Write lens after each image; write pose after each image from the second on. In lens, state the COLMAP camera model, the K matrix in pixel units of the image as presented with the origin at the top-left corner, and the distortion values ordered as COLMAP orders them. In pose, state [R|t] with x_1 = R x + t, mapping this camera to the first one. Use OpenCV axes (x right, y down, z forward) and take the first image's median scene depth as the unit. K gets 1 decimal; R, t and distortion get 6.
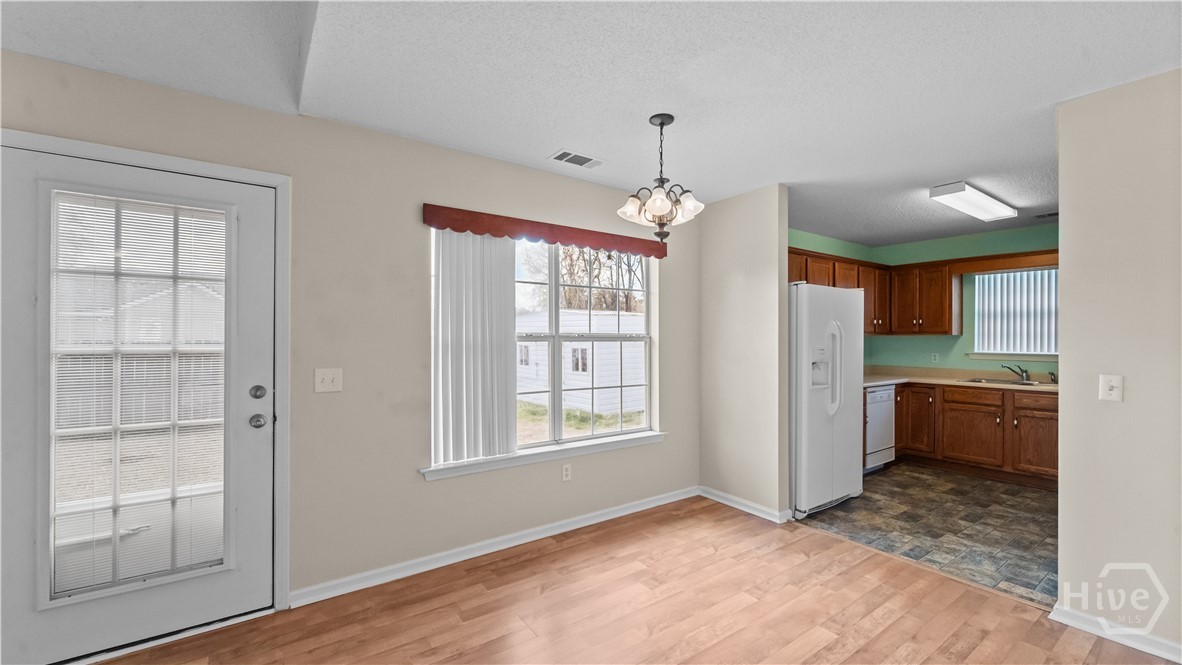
lens RADIAL K [[481.9, 0, 592.1], [0, 481.9, 337.5], [0, 0, 1]] dist [-0.000993, -0.001577]
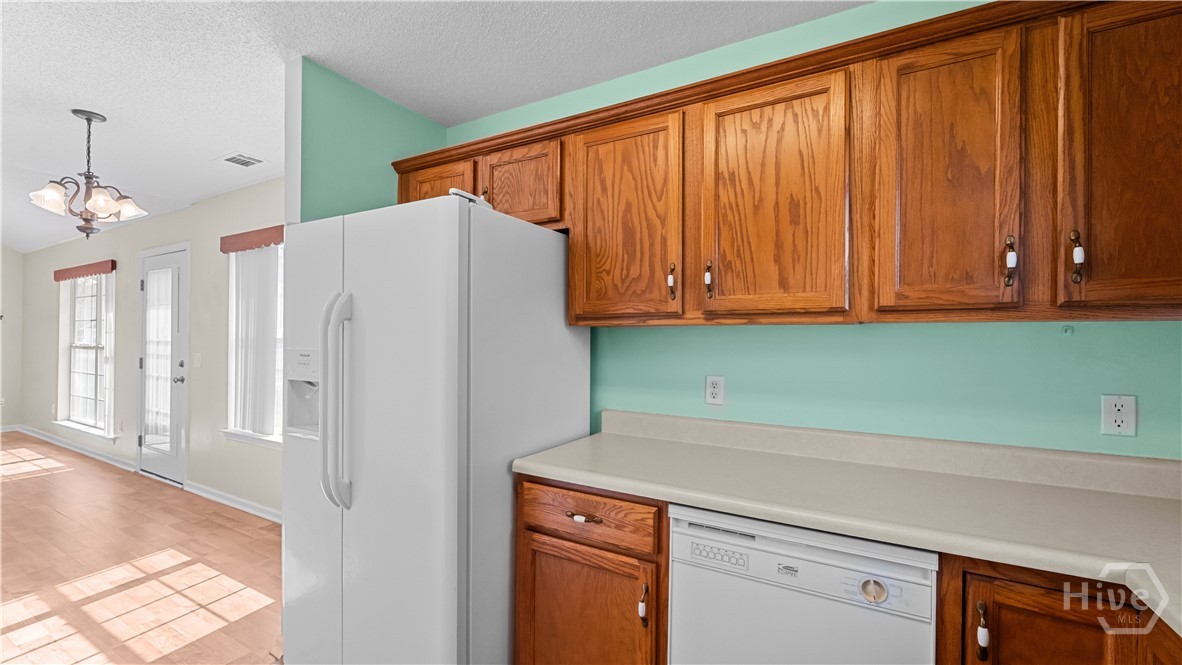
lens RADIAL K [[474.4, 0, 589.8], [0, 474.4, 336.0], [0, 0, 1]] dist [-0.002709, -0.000151]
pose [[0.430612, 0.000645, -0.902537, 1.574014], [-0.005060, 0.999986, -0.001700, 0.003526], [0.902523, 0.005298, 0.430610, 1.609610]]
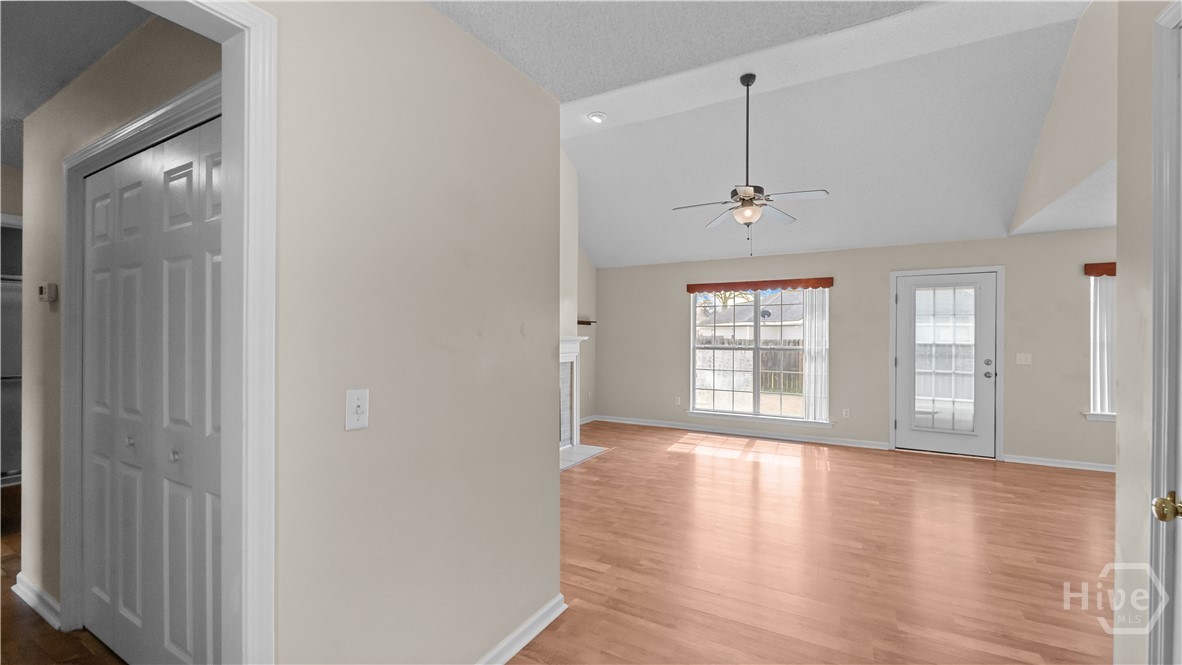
lens RADIAL K [[481.9, 0, 593.5], [0, 481.9, 336.5], [0, 0, 1]] dist [-0.000993, -0.001577]
pose [[0.433025, -0.000133, -0.901382, 0.554300], [-0.003676, 0.999991, -0.001914, 0.002041], [0.901374, 0.004143, 0.433021, -1.676872]]
